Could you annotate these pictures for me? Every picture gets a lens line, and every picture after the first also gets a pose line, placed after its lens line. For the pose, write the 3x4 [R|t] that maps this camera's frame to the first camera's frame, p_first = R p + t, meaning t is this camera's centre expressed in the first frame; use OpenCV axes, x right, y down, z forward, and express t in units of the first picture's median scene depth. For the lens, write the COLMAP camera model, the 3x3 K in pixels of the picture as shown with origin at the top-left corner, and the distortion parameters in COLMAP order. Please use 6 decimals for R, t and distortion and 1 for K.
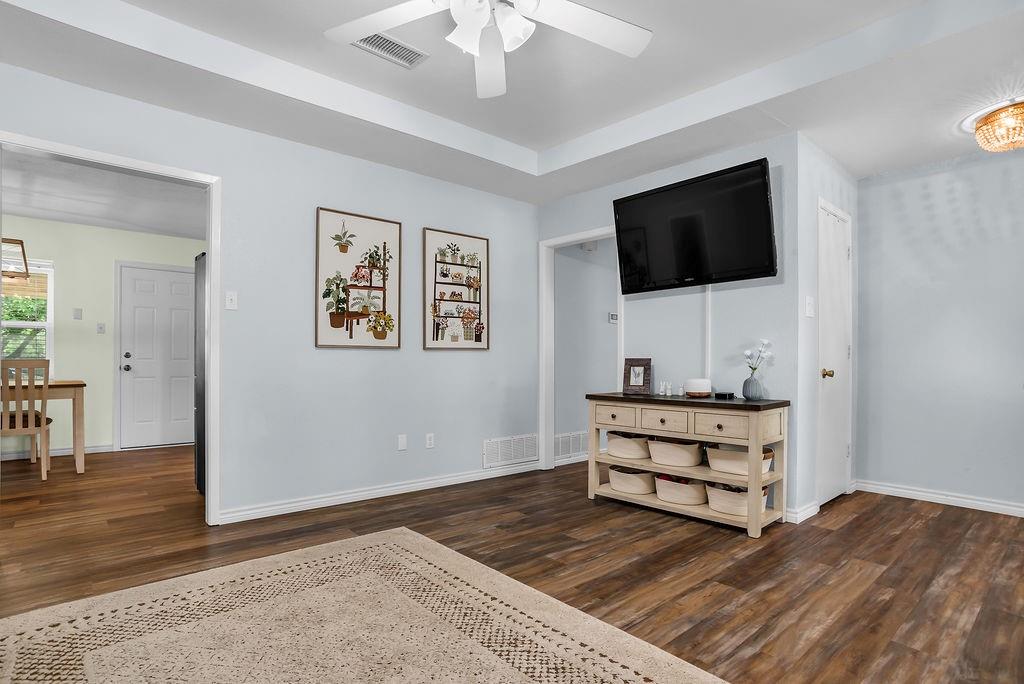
lens RADIAL K [[530.6, 0, 513.3], [0, 530.6, 361.0], [0, 0, 1]] dist [-0.078692, 0.051105]
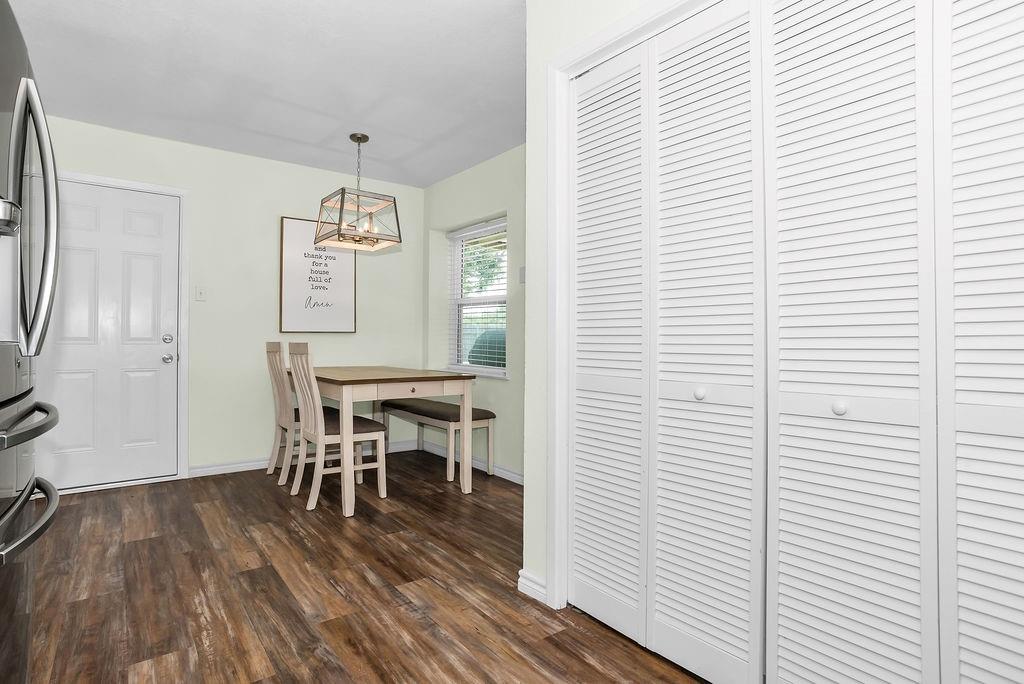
lens RADIAL K [[530.6, 0, 513.3], [0, 530.6, 361.0], [0, 0, 1]] dist [-0.078692, 0.051105]
pose [[-0.075802, 0.032382, -0.996597, 0.713725], [-0.006482, 0.999435, 0.032968, 0.002903], [0.997102, 0.008959, -0.075550, 1.034037]]
